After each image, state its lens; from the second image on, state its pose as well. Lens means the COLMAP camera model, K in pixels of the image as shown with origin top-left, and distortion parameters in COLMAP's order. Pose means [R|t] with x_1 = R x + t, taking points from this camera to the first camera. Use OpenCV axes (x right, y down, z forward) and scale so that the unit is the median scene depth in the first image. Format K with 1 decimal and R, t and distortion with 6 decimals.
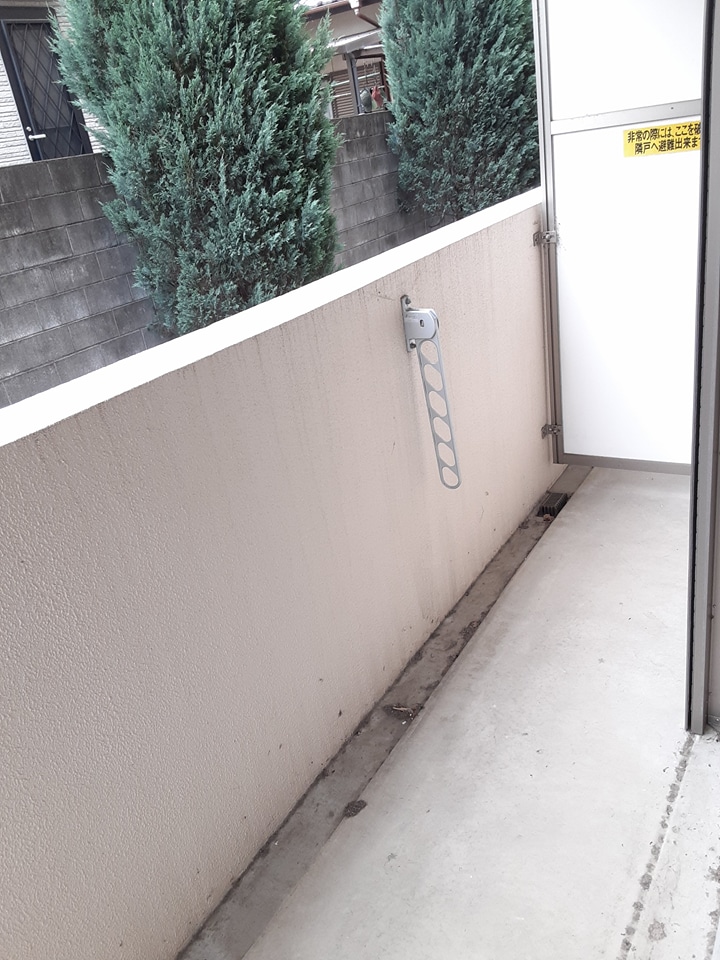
lens RADIAL K [[766.8, 0, 356.5], [0, 766.8, 488.7], [0, 0, 1]] dist [0.067721, -0.094839]
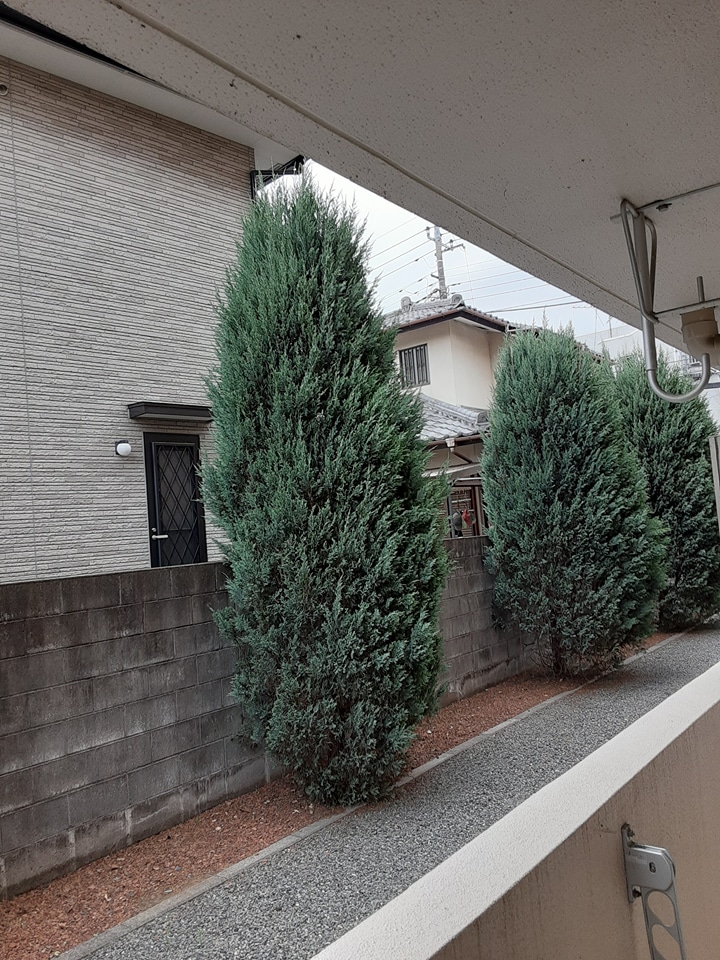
lens RADIAL K [[766.8, 0, 356.4], [0, 766.8, 481.5], [0, 0, 1]] dist [0.067721, -0.094839]
pose [[0.993377, 0.066716, -0.093547, -0.063194], [-0.103136, 0.876612, -0.470015, -0.064645], [0.050647, 0.476550, 0.877687, 0.057453]]
